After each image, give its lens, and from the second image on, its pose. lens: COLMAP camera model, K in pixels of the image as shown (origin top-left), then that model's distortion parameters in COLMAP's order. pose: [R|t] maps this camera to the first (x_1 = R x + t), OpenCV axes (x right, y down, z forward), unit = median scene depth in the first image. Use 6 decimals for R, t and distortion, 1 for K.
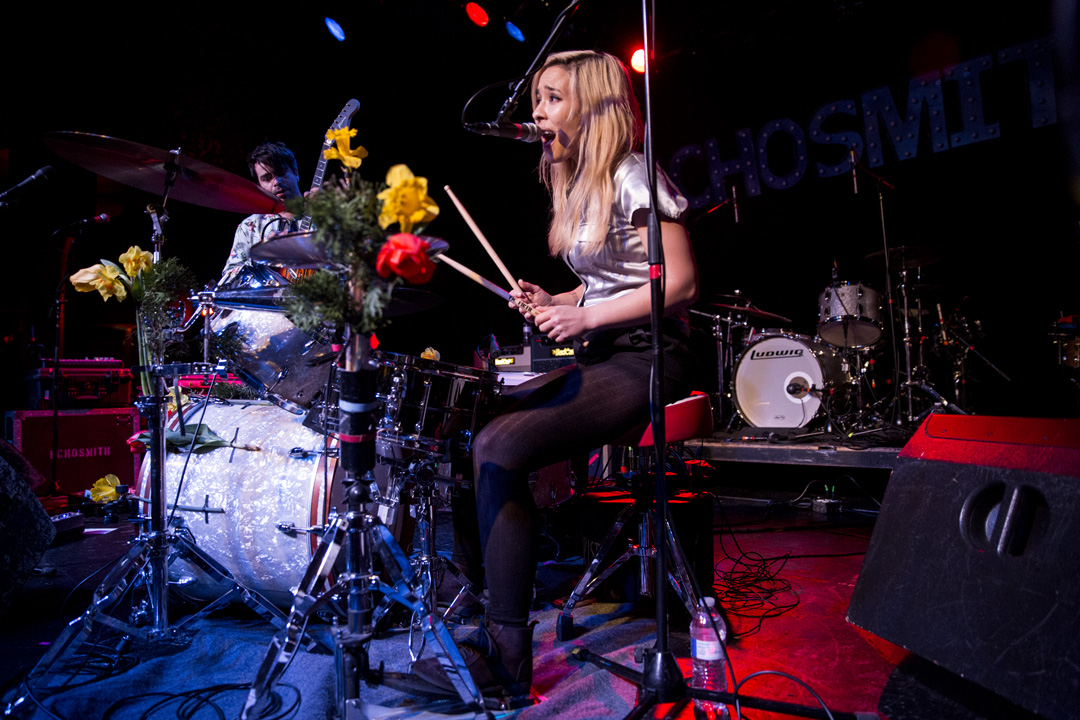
lens RADIAL K [[731.2, 0, 535.0], [0, 731.2, 357.7], [0, 0, 1]] dist [-0.111075, 0.082663]
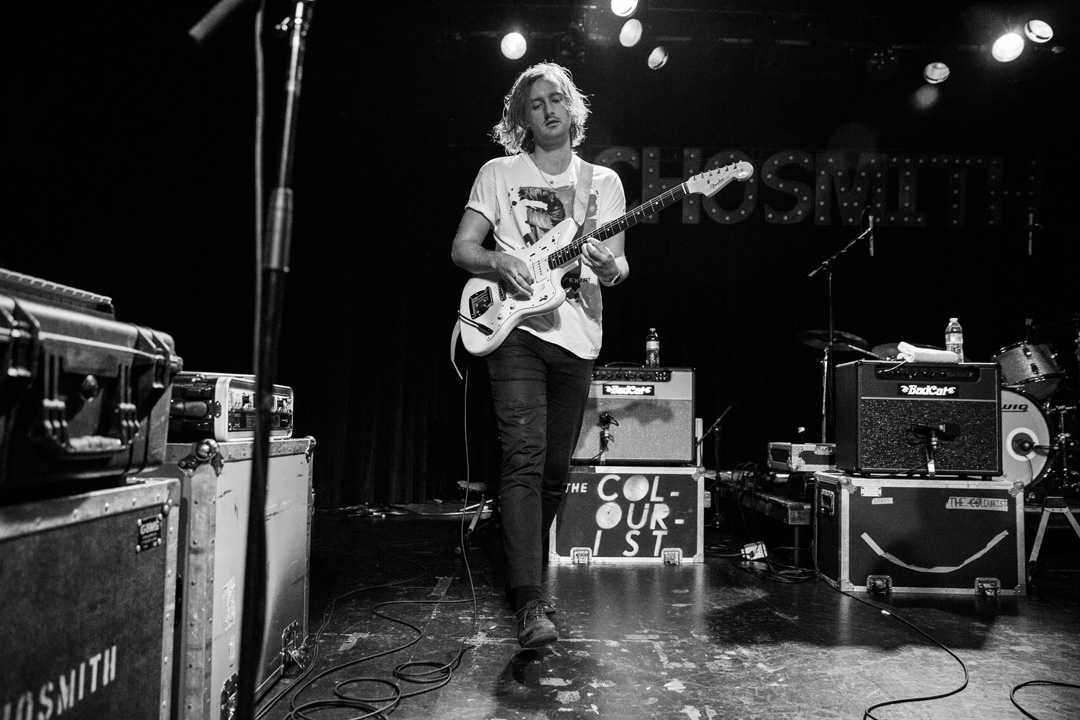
lens RADIAL K [[731.2, 0, 535.0], [0, 731.2, 357.7], [0, 0, 1]] dist [-0.111075, 0.082663]
pose [[0.696127, 0.098884, 0.711076, -0.752358], [-0.069090, 0.995099, -0.070743, 0.037595], [-0.714586, 0.000118, 0.699548, 0.799544]]
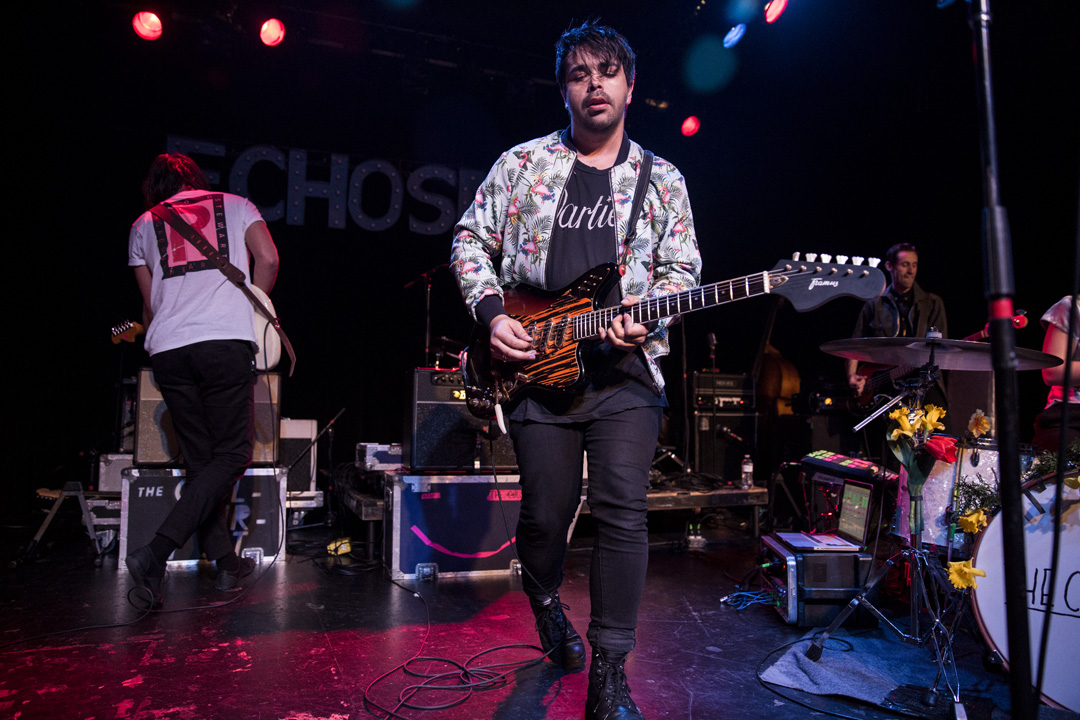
lens RADIAL K [[731.2, 0, 535.0], [0, 731.2, 357.7], [0, 0, 1]] dist [-0.111075, 0.082663]
pose [[0.381795, 0.108621, 0.917842, -0.698104], [-0.058200, 0.993925, -0.093416, 0.023214], [-0.922413, -0.017753, 0.385797, 0.644514]]
